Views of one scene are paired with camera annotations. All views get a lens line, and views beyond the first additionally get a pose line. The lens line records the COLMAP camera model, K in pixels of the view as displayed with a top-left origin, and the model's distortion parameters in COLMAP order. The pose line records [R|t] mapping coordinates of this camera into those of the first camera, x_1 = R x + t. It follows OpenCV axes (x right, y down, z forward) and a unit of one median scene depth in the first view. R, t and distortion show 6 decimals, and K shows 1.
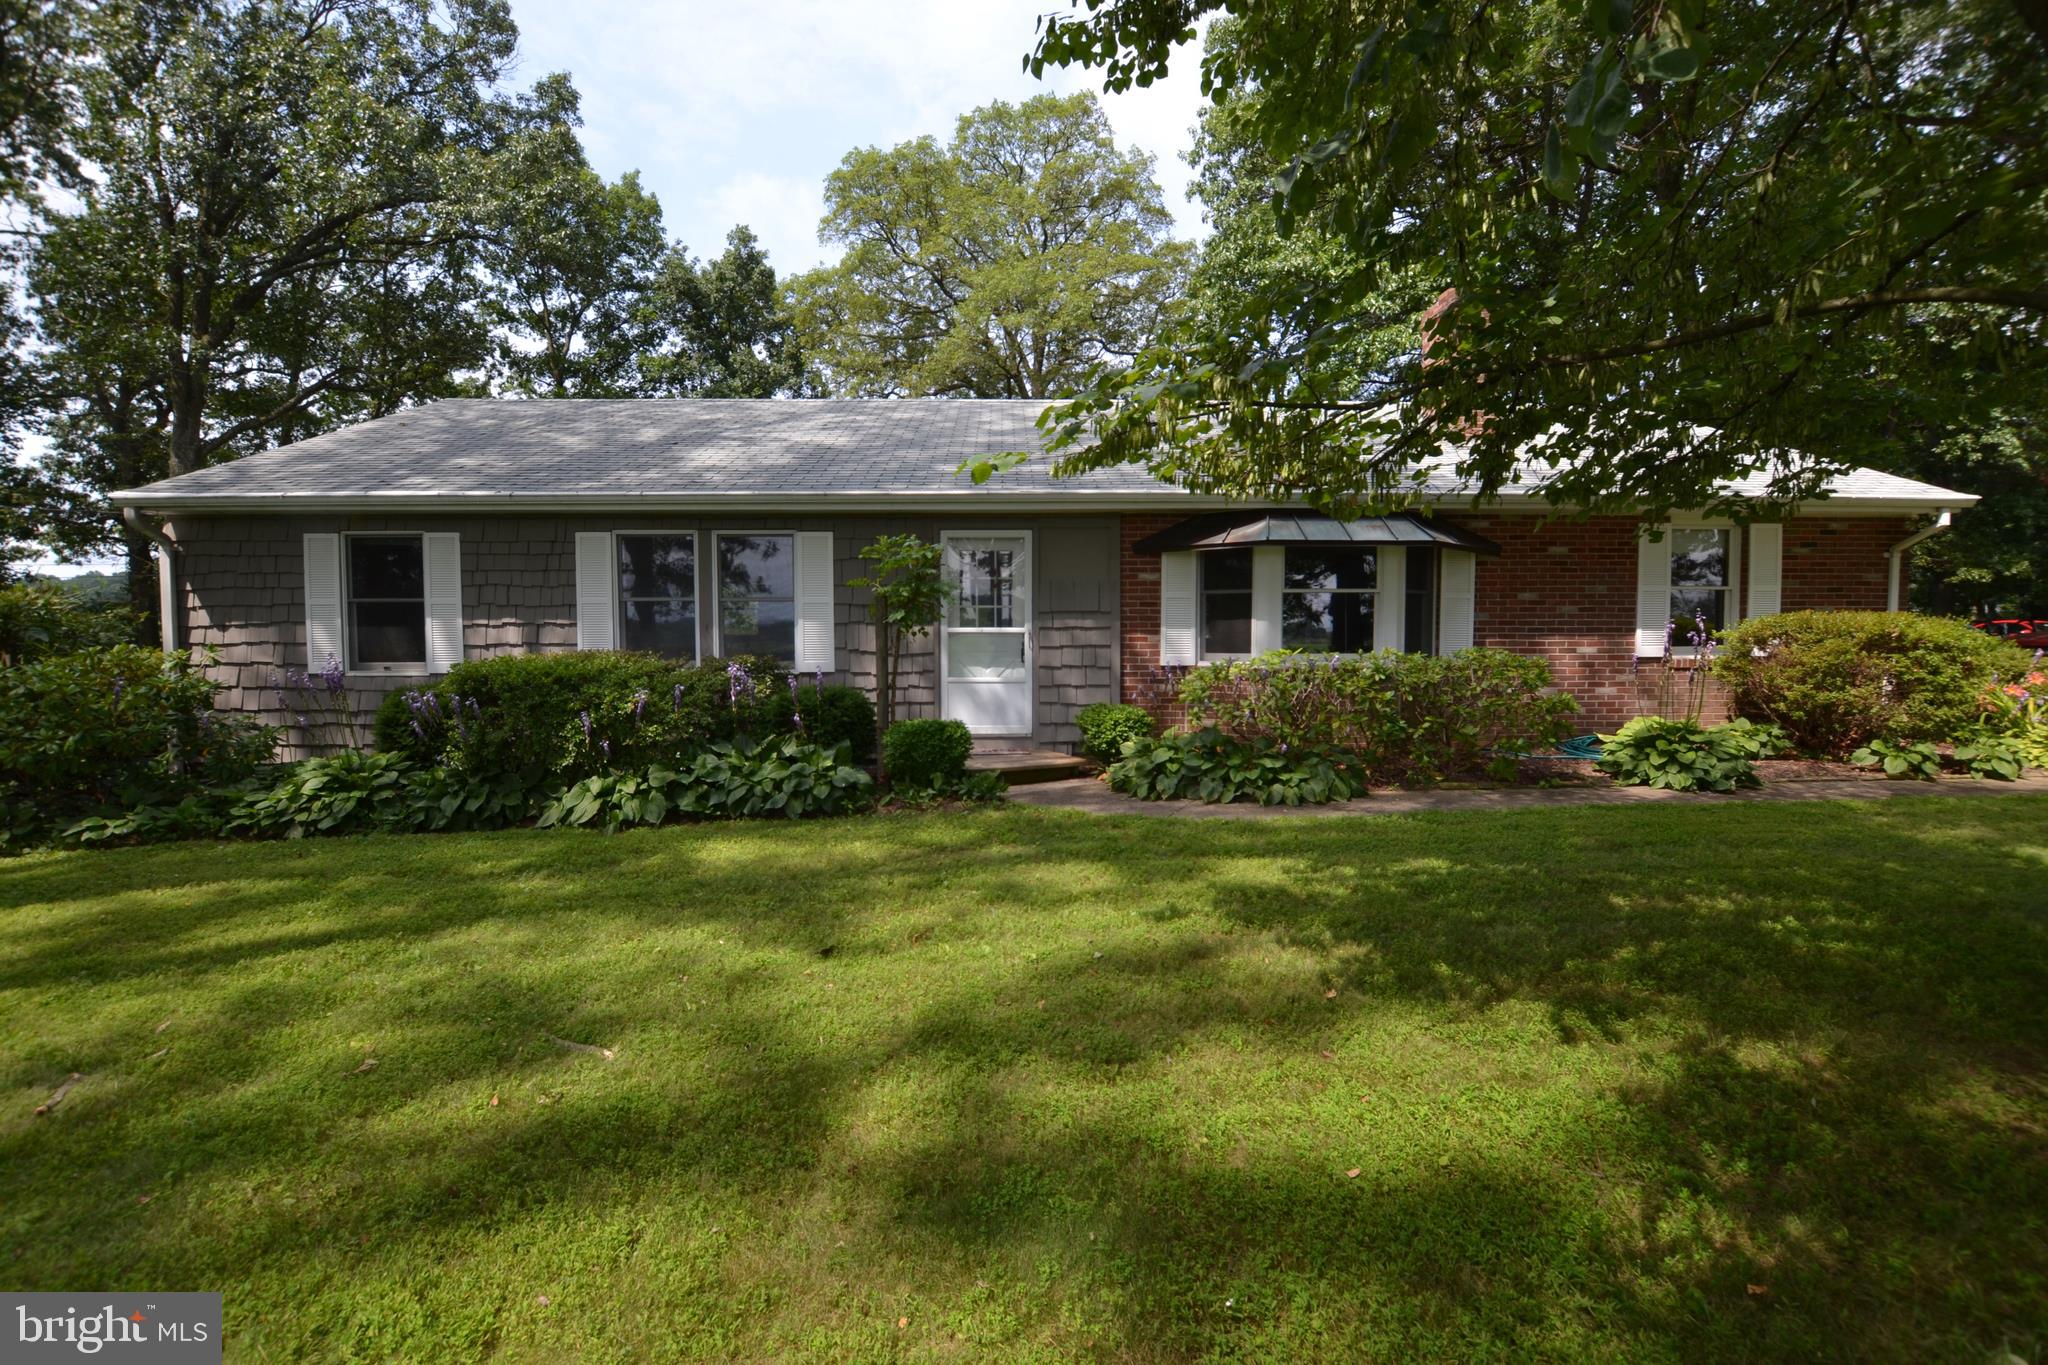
lens RADIAL K [[922.4, 0, 1024.0], [0, 922.4, 682.5], [0, 0, 1]] dist [-0.029602, -0.000074]
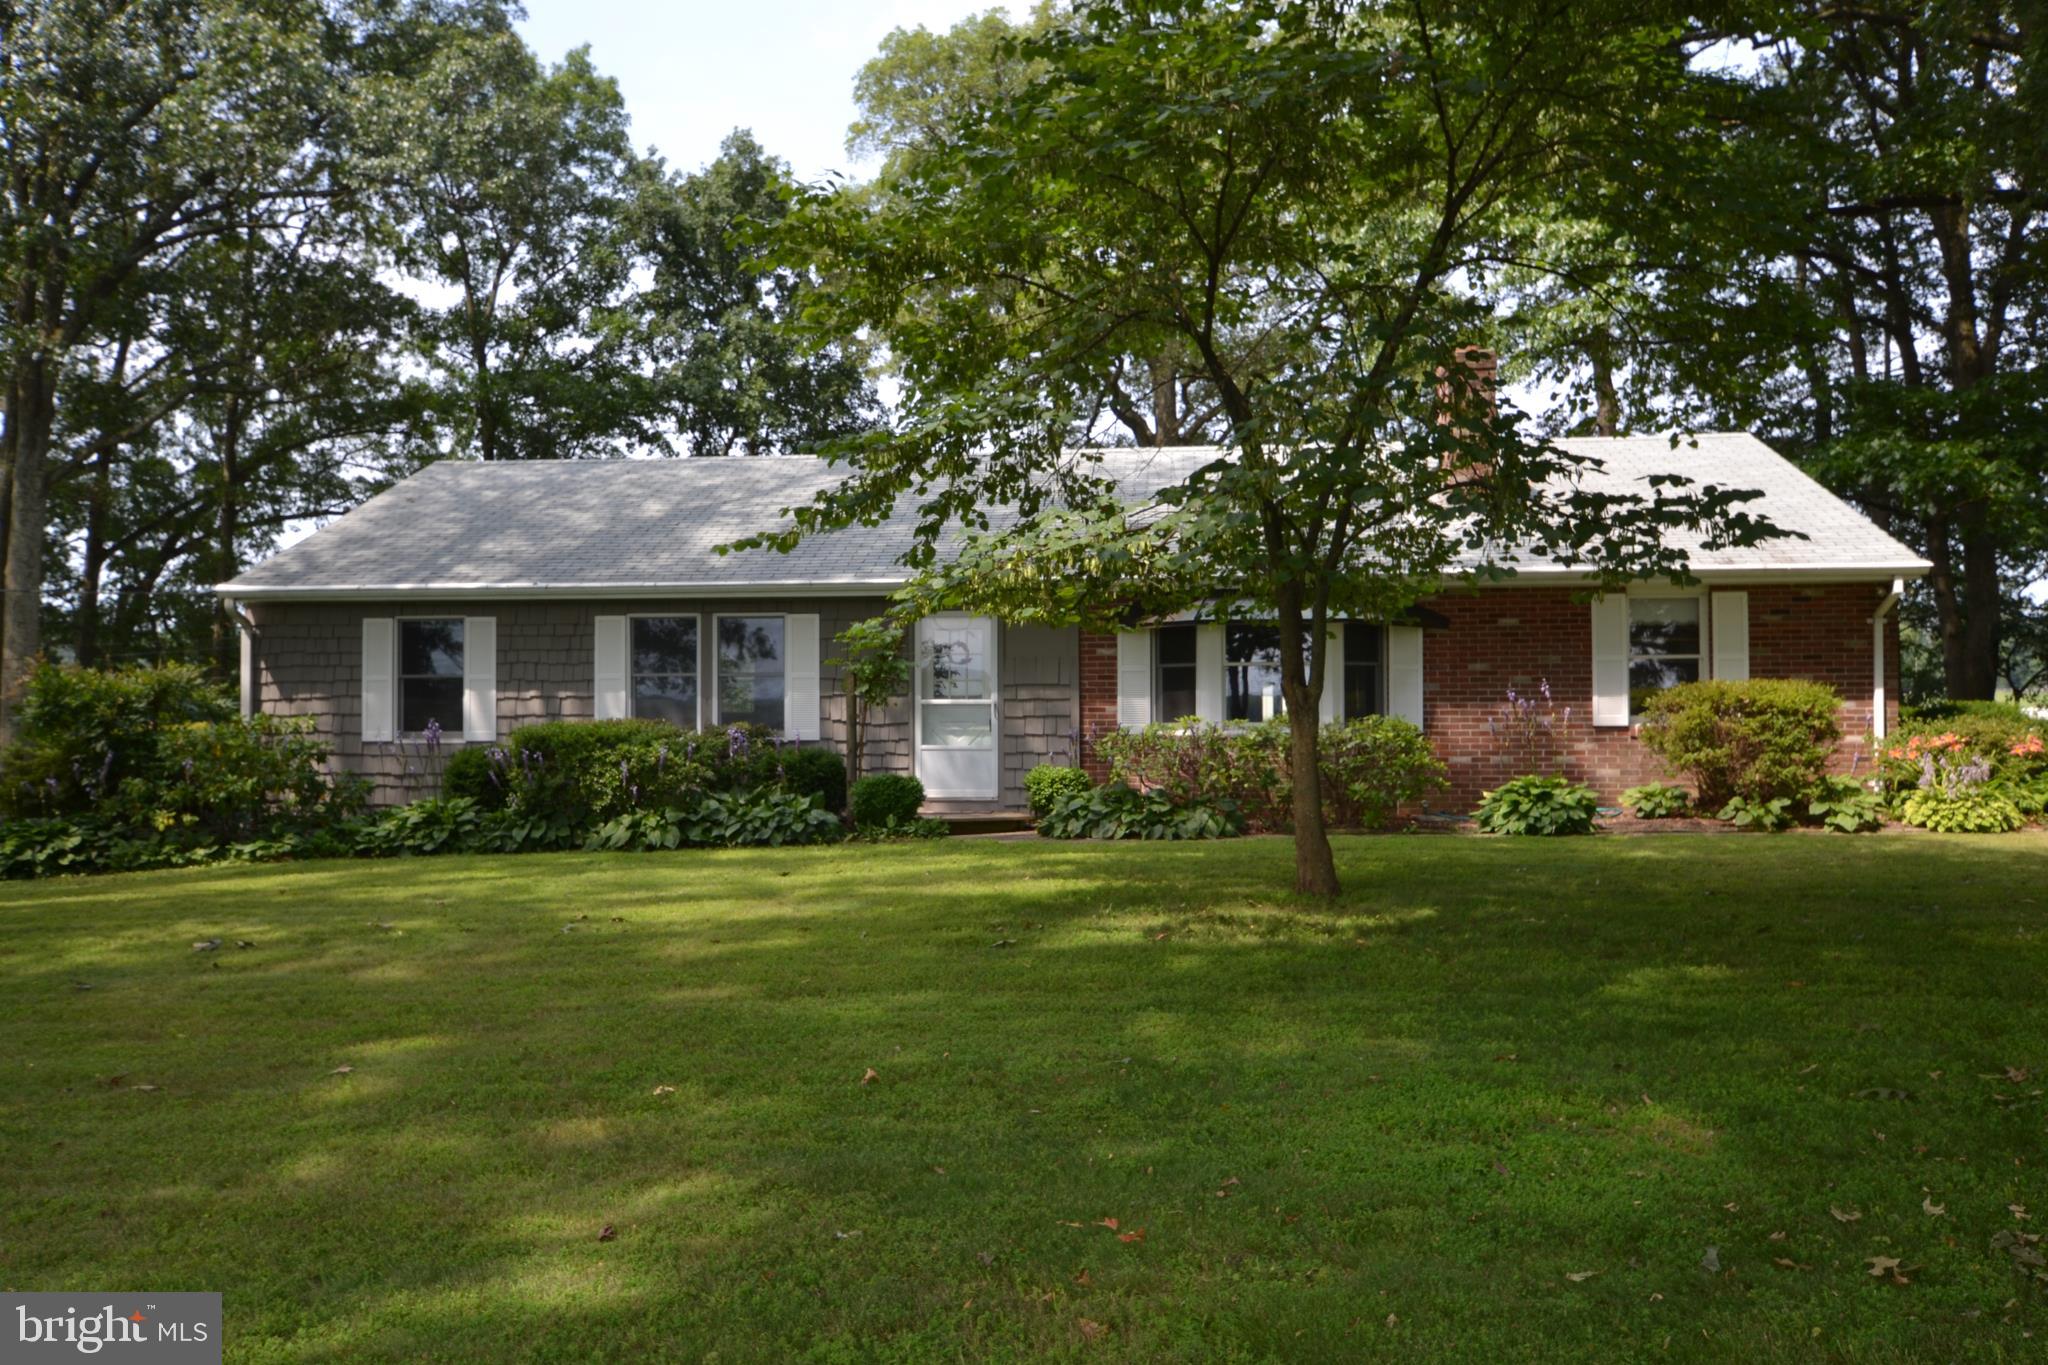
lens RADIAL K [[1724.6, 0, 1024.0], [0, 1724.6, 682.5], [0, 0, 1]] dist [0.007531, 0.000167]
pose [[0.991712, -0.004561, -0.128397, 0.301741], [-0.004982, 0.997253, -0.073904, 0.071152], [0.128382, 0.073931, 0.988965, -1.012926]]
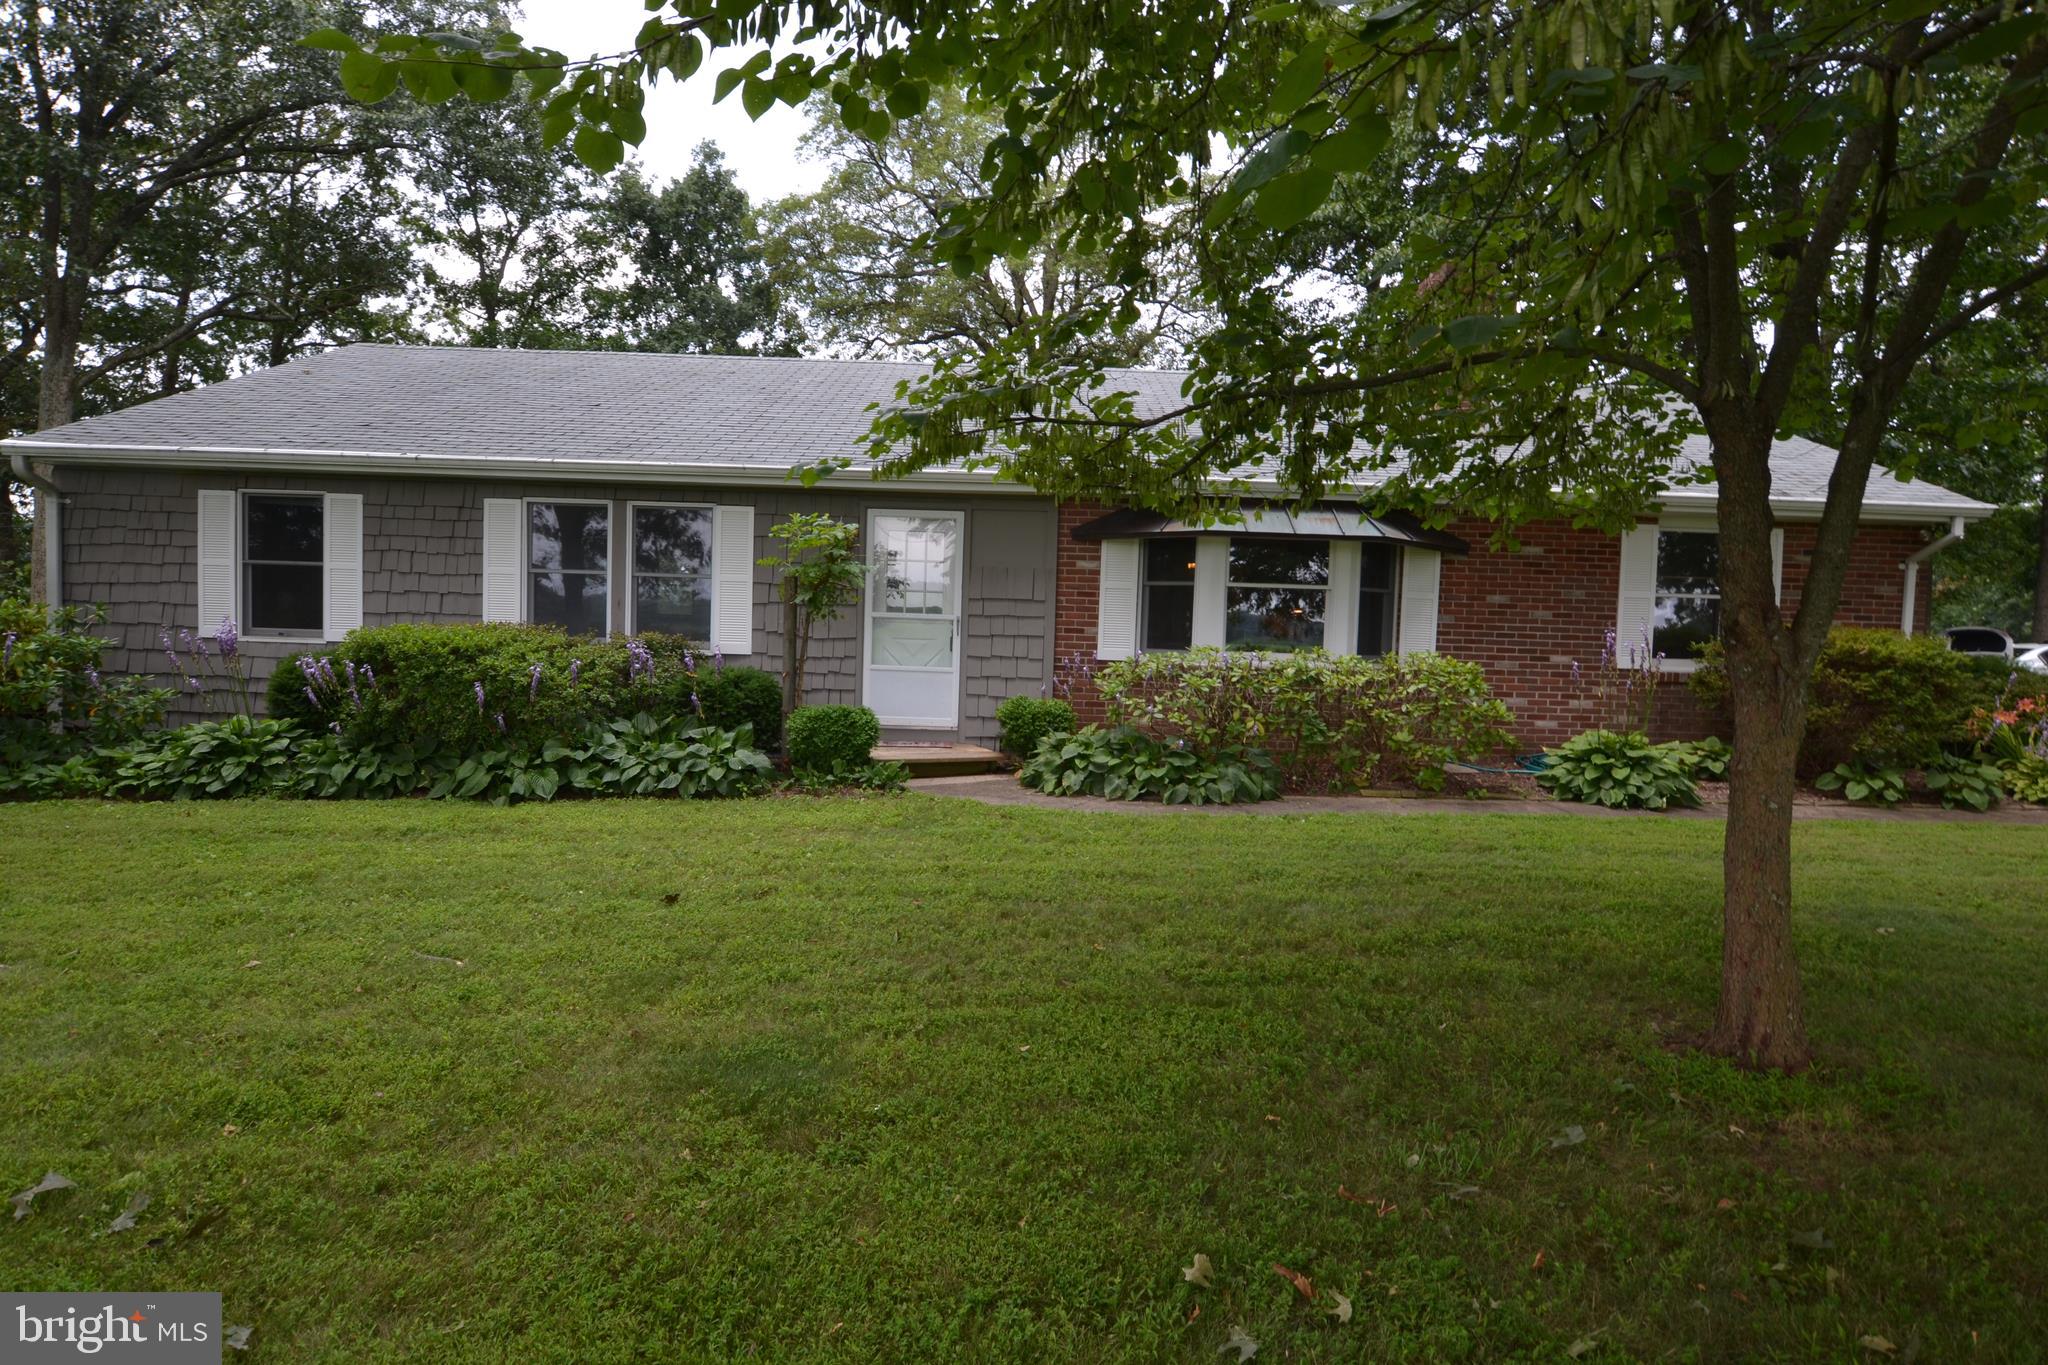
lens RADIAL K [[1110.4, 0, 1024.0], [0, 1110.4, 682.5], [0, 0, 1]] dist [-0.018125, 0.000420]
pose [[0.999257, 0.034885, -0.016373, 0.094010], [-0.034917, 0.999389, -0.001654, 0.009128], [0.016305, 0.002225, 0.999865, -0.136422]]
